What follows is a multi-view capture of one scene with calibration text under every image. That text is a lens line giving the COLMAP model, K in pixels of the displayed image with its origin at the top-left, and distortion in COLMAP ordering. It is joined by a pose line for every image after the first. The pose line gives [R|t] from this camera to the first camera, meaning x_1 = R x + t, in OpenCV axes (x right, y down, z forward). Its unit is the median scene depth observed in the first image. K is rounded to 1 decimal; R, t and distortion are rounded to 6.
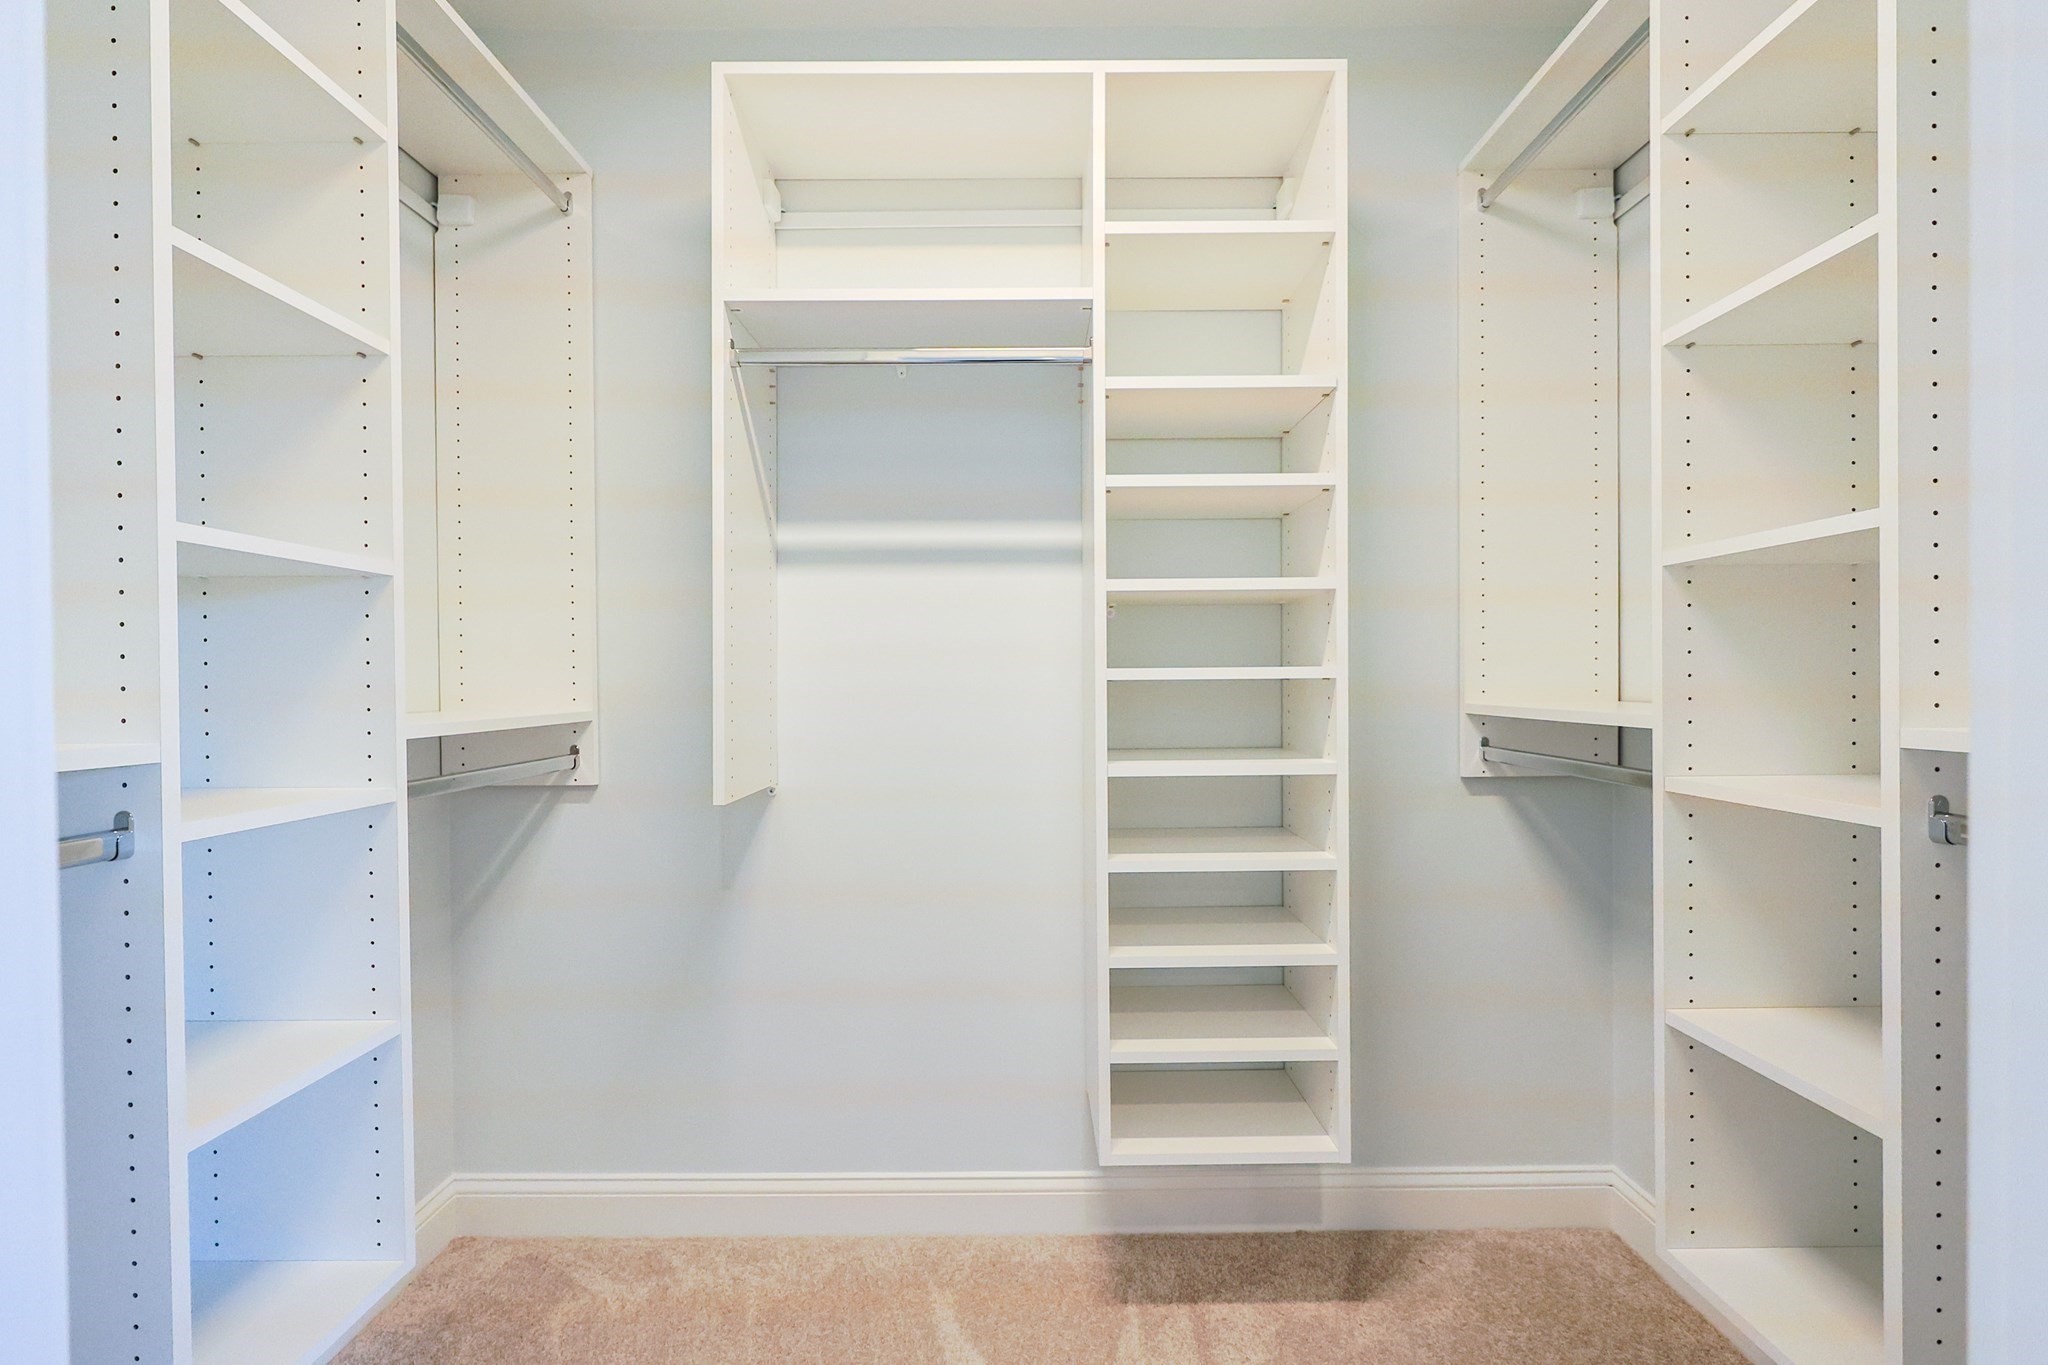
lens RADIAL K [[891.2, 0, 1028.2], [0, 891.2, 683.2], [0, 0, 1]] dist [-0.000675, -0.000193]
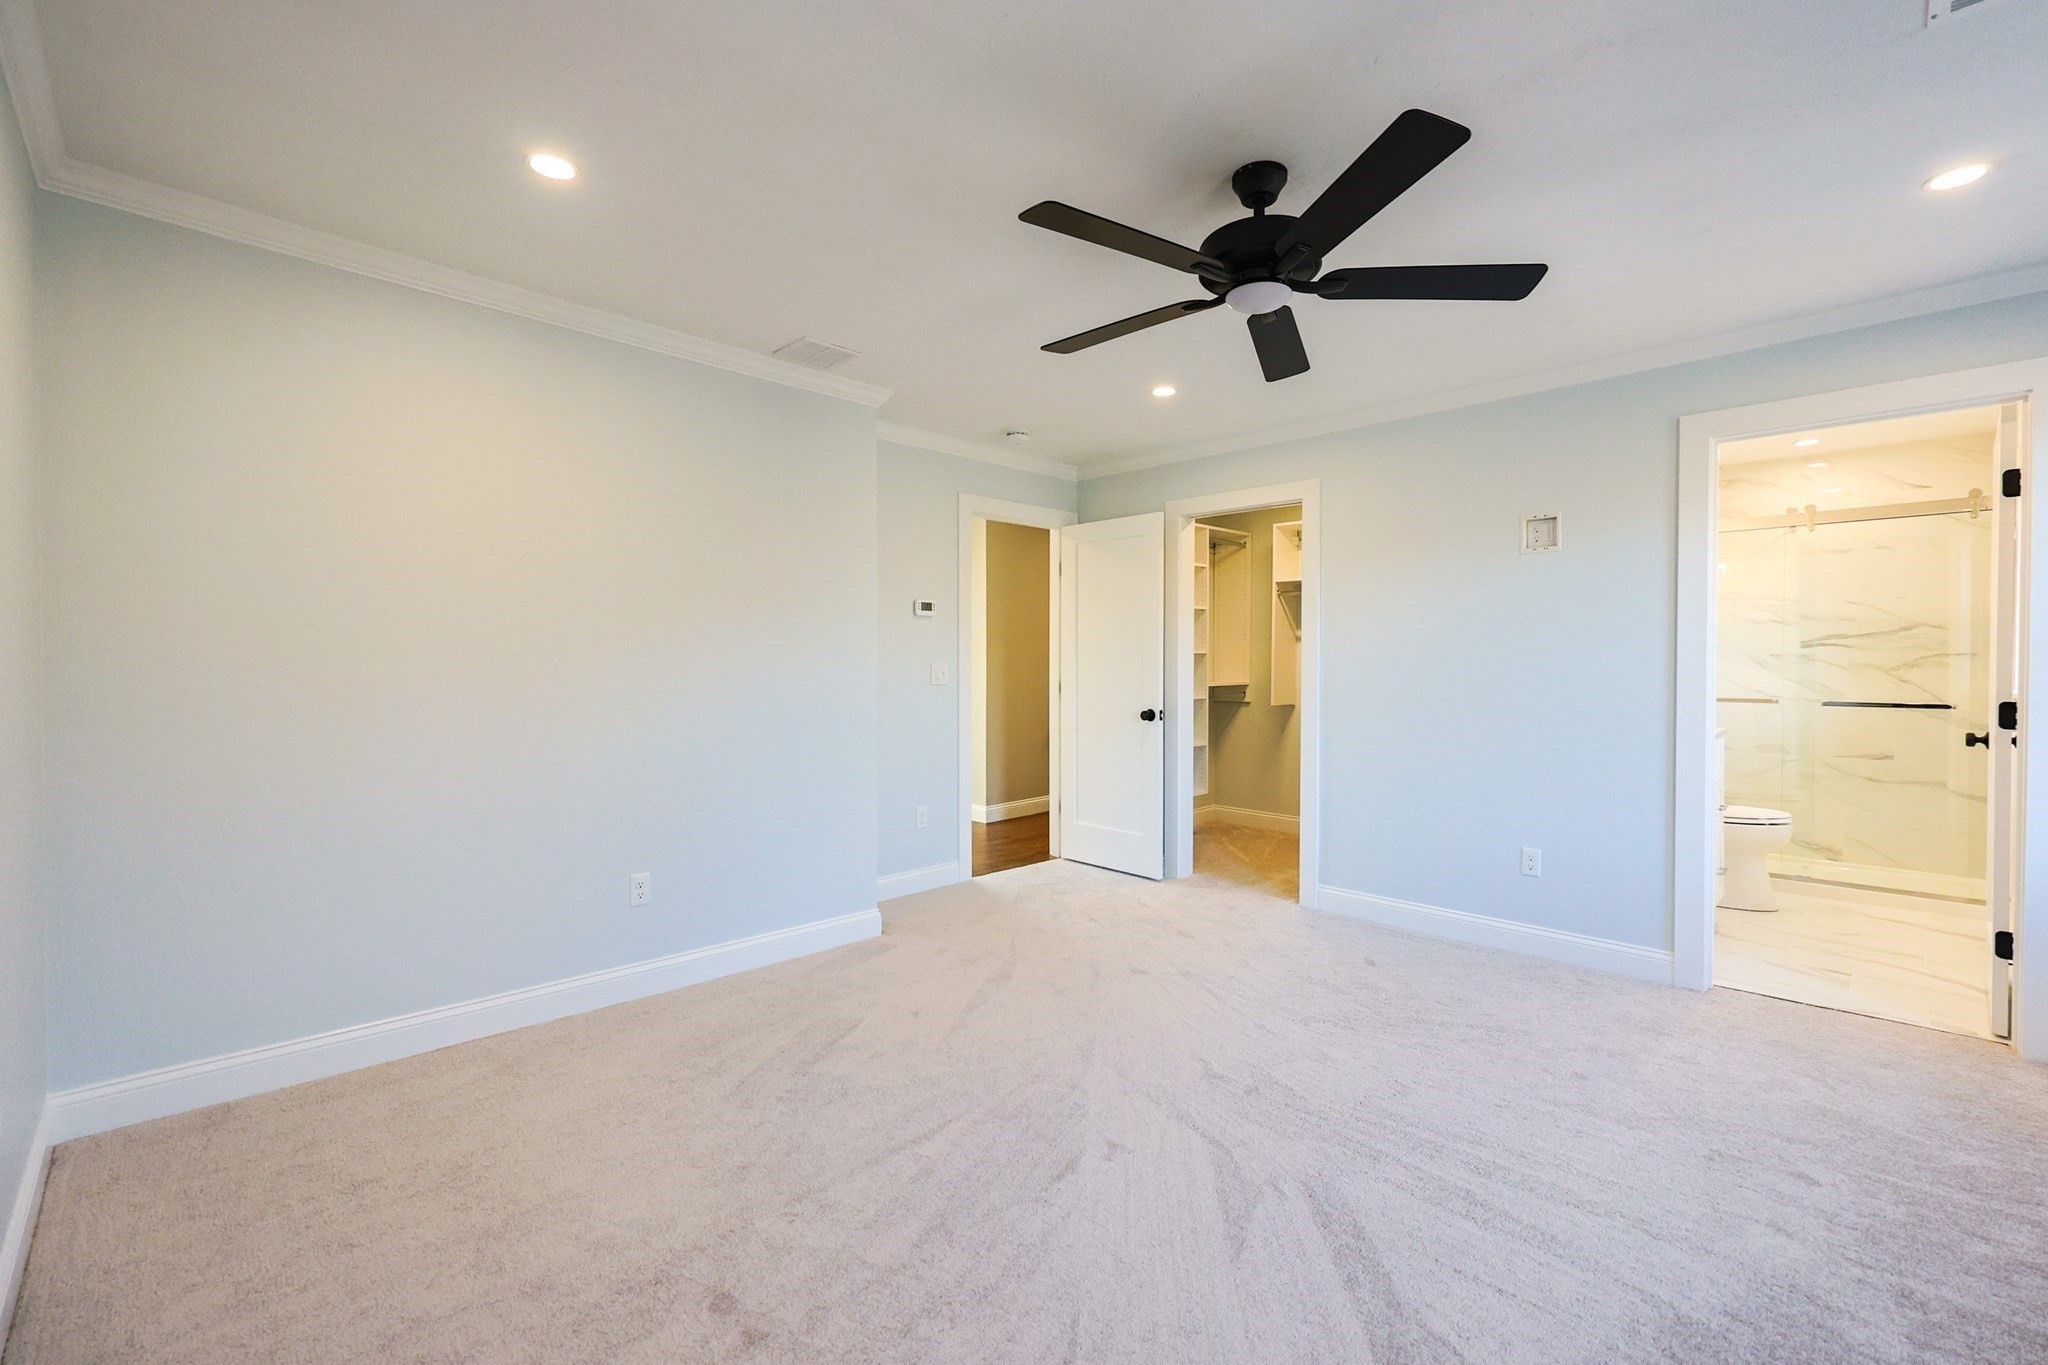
lens RADIAL K [[874.8, 0, 1029.5], [0, 874.8, 680.2], [0, 0, 1]] dist [-0.000245, 0.000173]
pose [[0.711515, 0.018888, -0.702417, 1.419448], [-0.010036, 0.999810, 0.016718, -0.027559], [0.702599, -0.004846, 0.711570, -2.232780]]
